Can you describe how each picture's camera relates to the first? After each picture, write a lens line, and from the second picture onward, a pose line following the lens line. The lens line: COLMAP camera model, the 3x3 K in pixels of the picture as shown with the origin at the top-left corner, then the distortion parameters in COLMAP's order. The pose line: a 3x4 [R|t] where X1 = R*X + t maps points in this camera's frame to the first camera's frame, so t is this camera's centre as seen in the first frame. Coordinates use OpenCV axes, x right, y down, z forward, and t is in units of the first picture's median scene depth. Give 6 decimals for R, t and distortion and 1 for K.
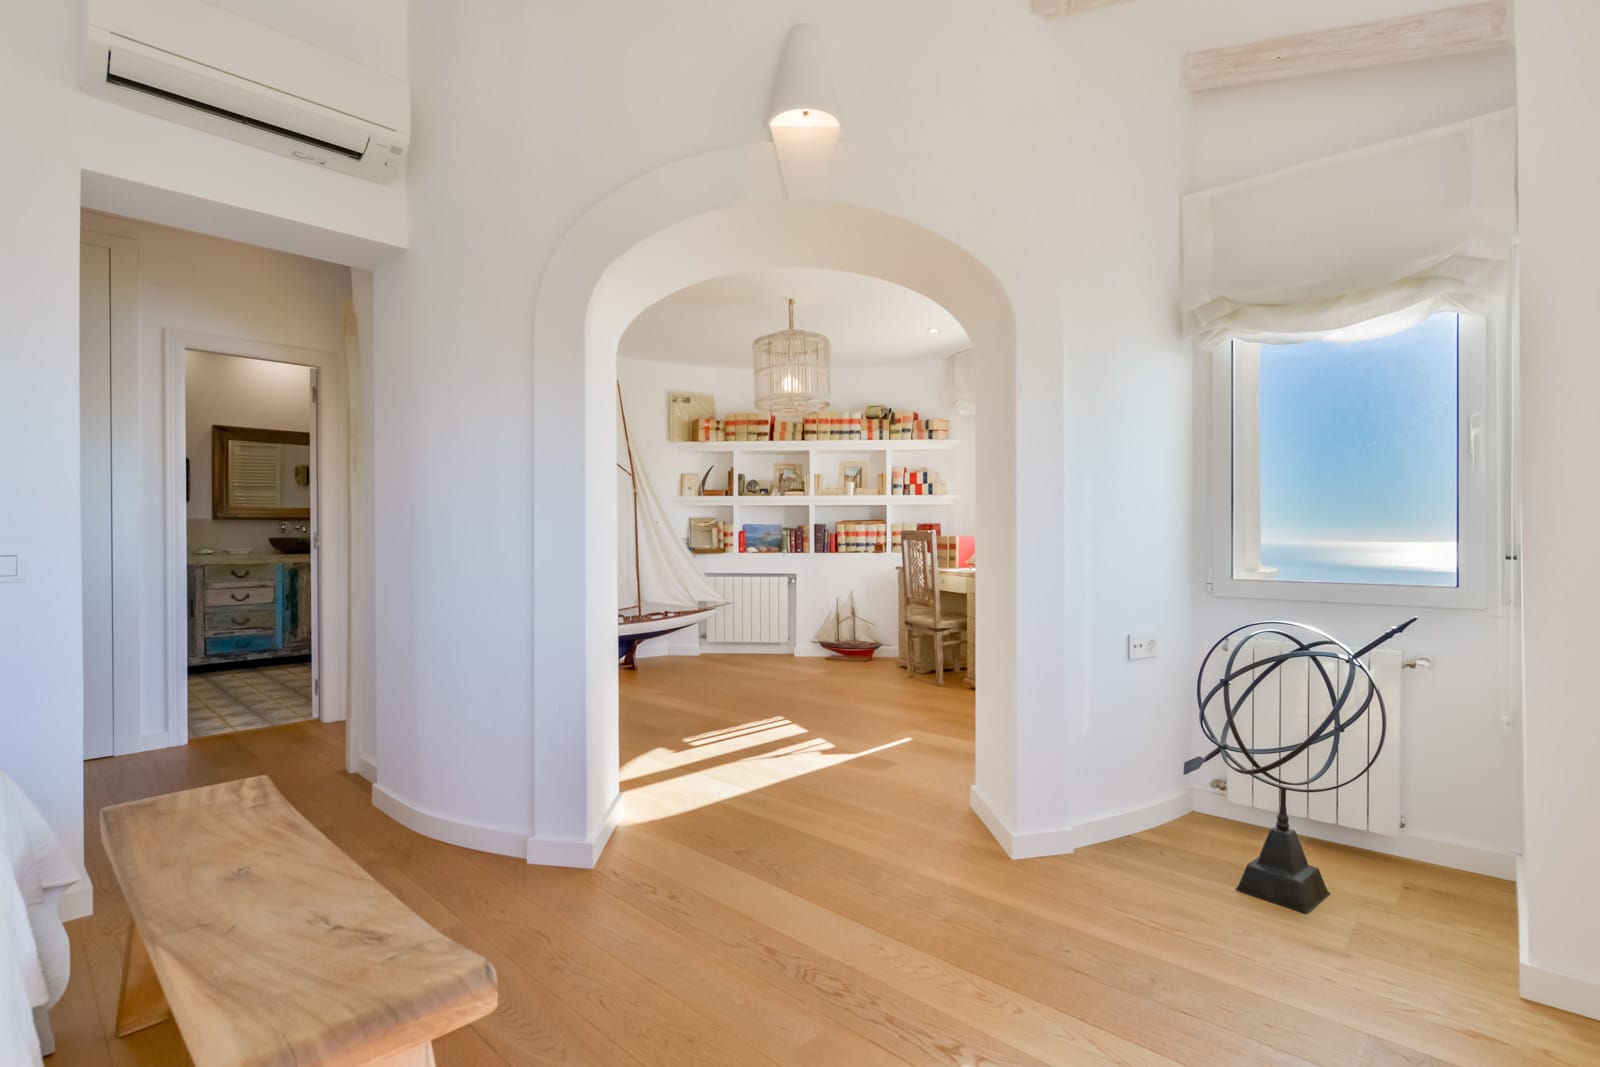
lens RADIAL K [[770.1, 0, 796.5], [0, 770.1, 536.6], [0, 0, 1]] dist [-0.006045, 0.000877]
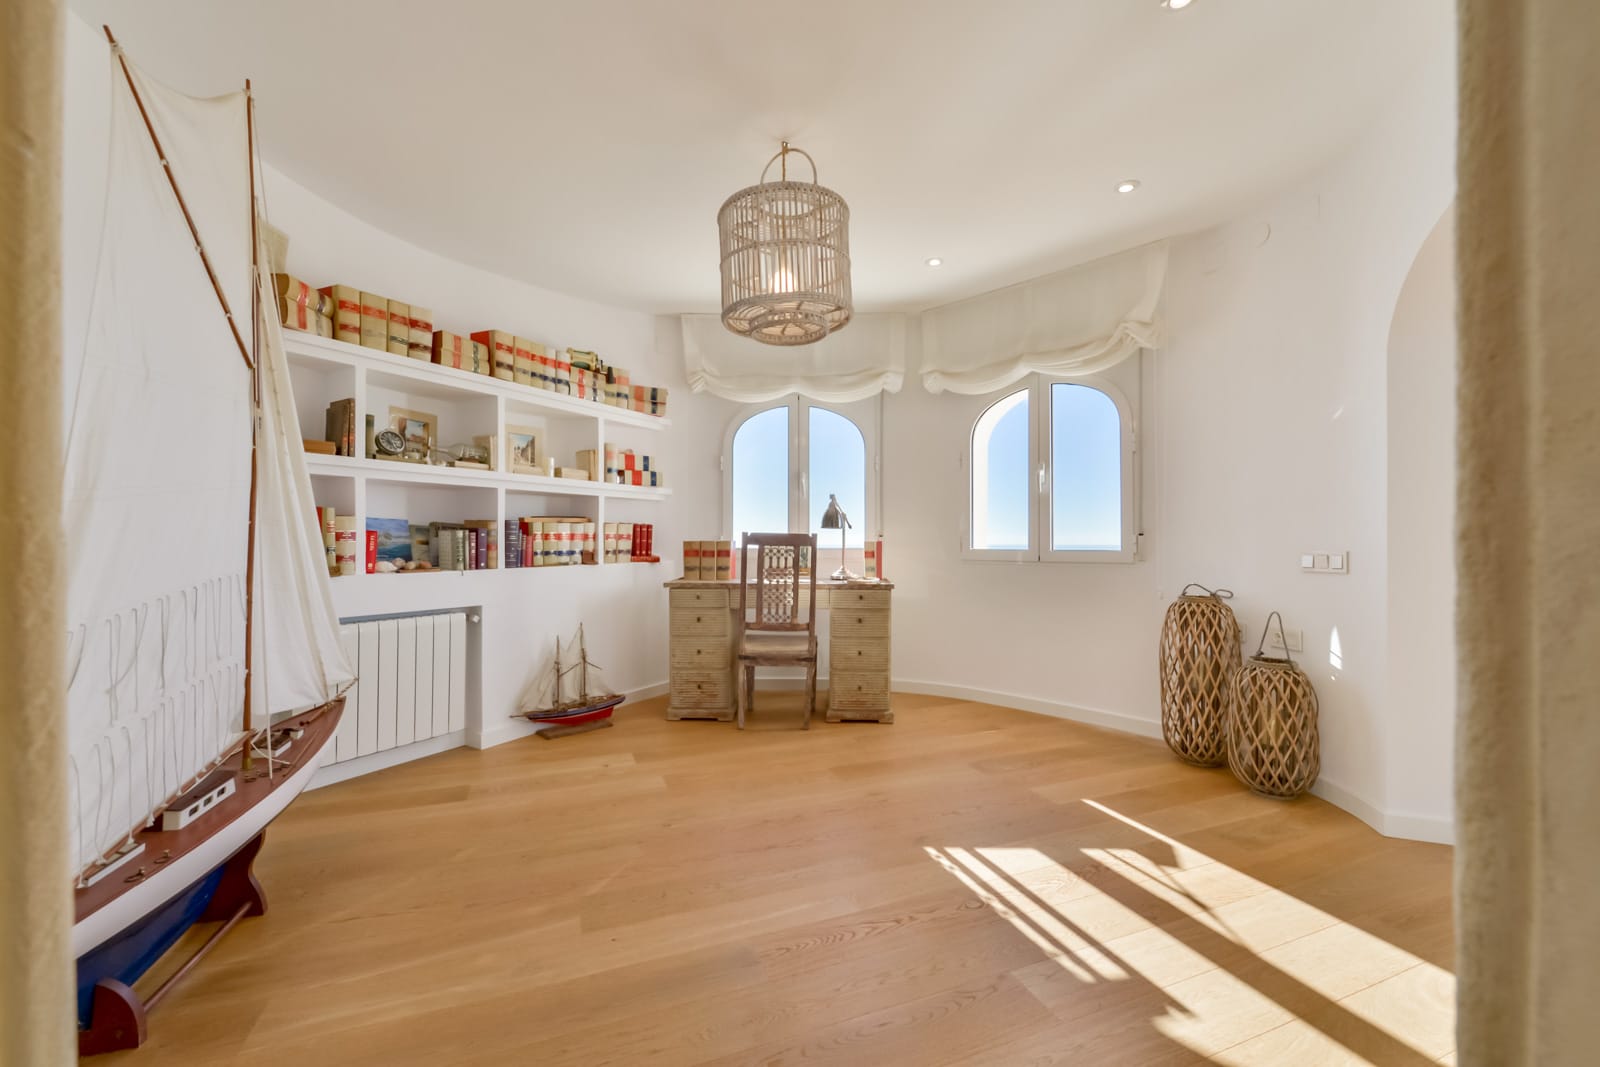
lens RADIAL K [[643.1, 0, 802.0], [0, 643.1, 539.8], [0, 0, 1]] dist [-0.001880, -0.000859]
pose [[0.422716, 0.001424, 0.906261, -0.342595], [-0.002441, 0.999997, -0.000433, -0.001232], [-0.906259, -0.002029, 0.422718, 0.591999]]
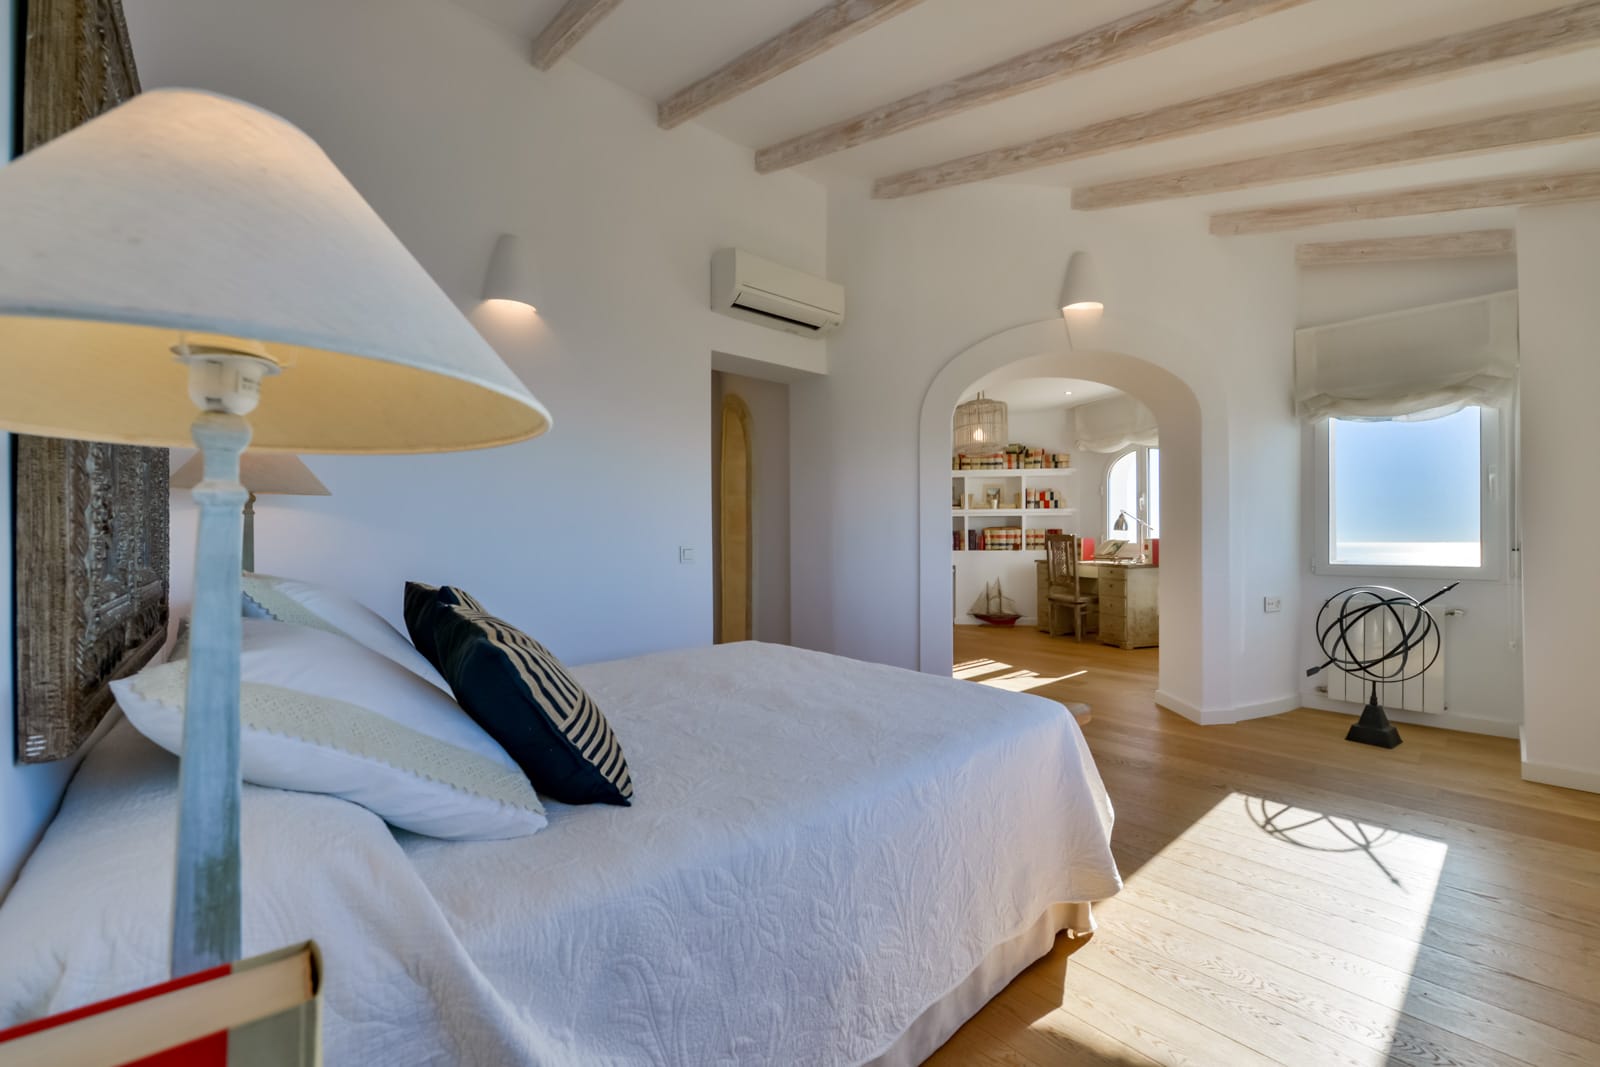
lens RADIAL K [[643.1, 0, 801.2], [0, 643.1, 538.0], [0, 0, 1]] dist [-0.001880, -0.000859]
pose [[0.996117, -0.002758, -0.087994, -0.180726], [0.002641, 0.999995, -0.001446, -0.000428], [0.087998, 0.001208, 0.996120, -0.192771]]
